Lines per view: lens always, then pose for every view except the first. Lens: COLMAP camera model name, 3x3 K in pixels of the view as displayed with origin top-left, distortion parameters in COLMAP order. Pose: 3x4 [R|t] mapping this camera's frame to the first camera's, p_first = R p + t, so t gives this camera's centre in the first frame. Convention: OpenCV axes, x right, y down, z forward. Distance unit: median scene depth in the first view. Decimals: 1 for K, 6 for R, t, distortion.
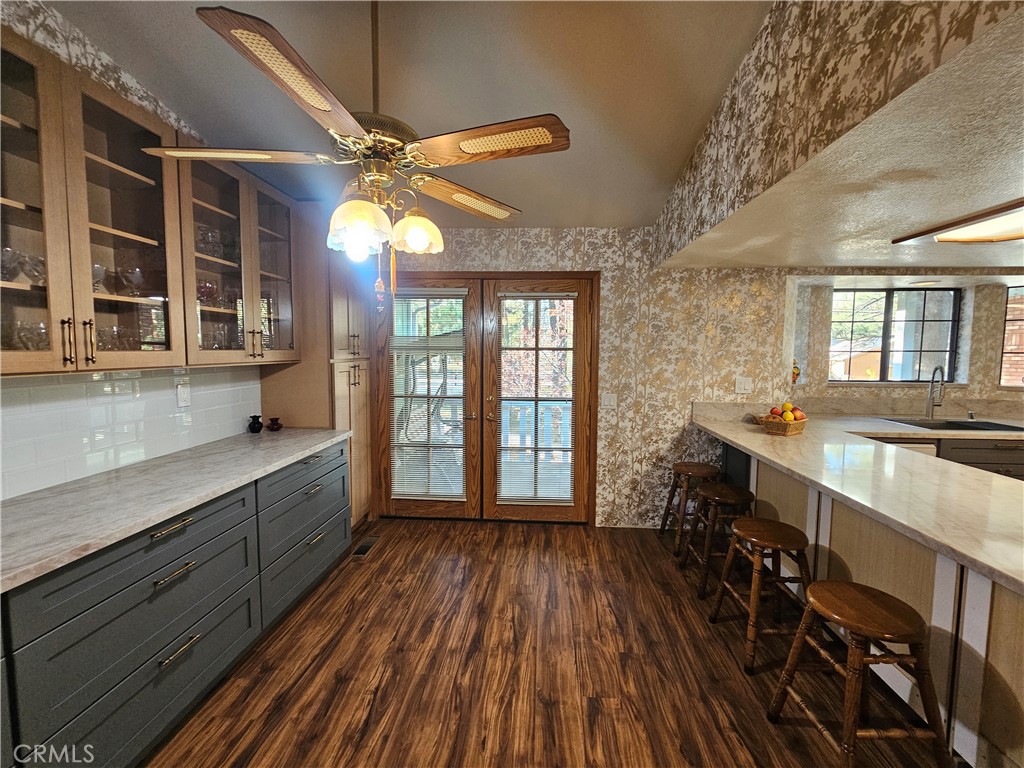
lens RADIAL K [[419.7, 0, 517.2], [0, 419.7, 379.9], [0, 0, 1]] dist [0.000587, -0.000072]
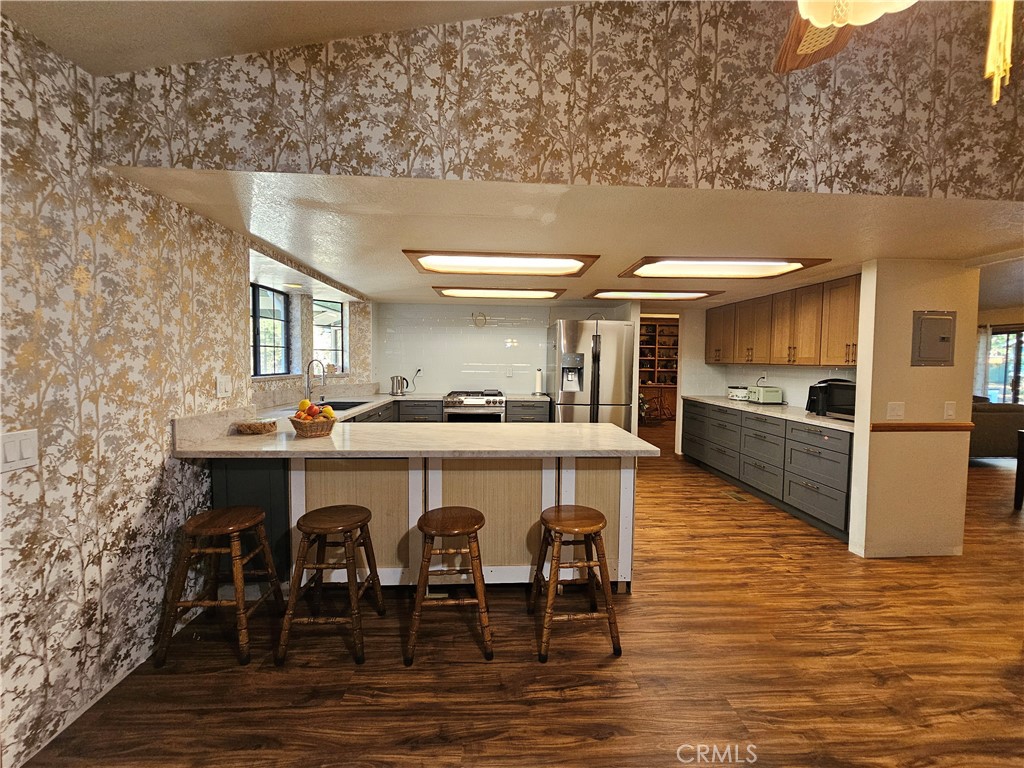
lens RADIAL K [[419.7, 0, 515.2], [0, 419.7, 380.4], [0, 0, 1]] dist [0.000587, -0.000072]
pose [[-0.118037, -0.054558, 0.991509, -0.233414], [0.062385, 0.996110, 0.062238, -0.010641], [-0.991048, 0.069202, -0.114174, 0.573423]]
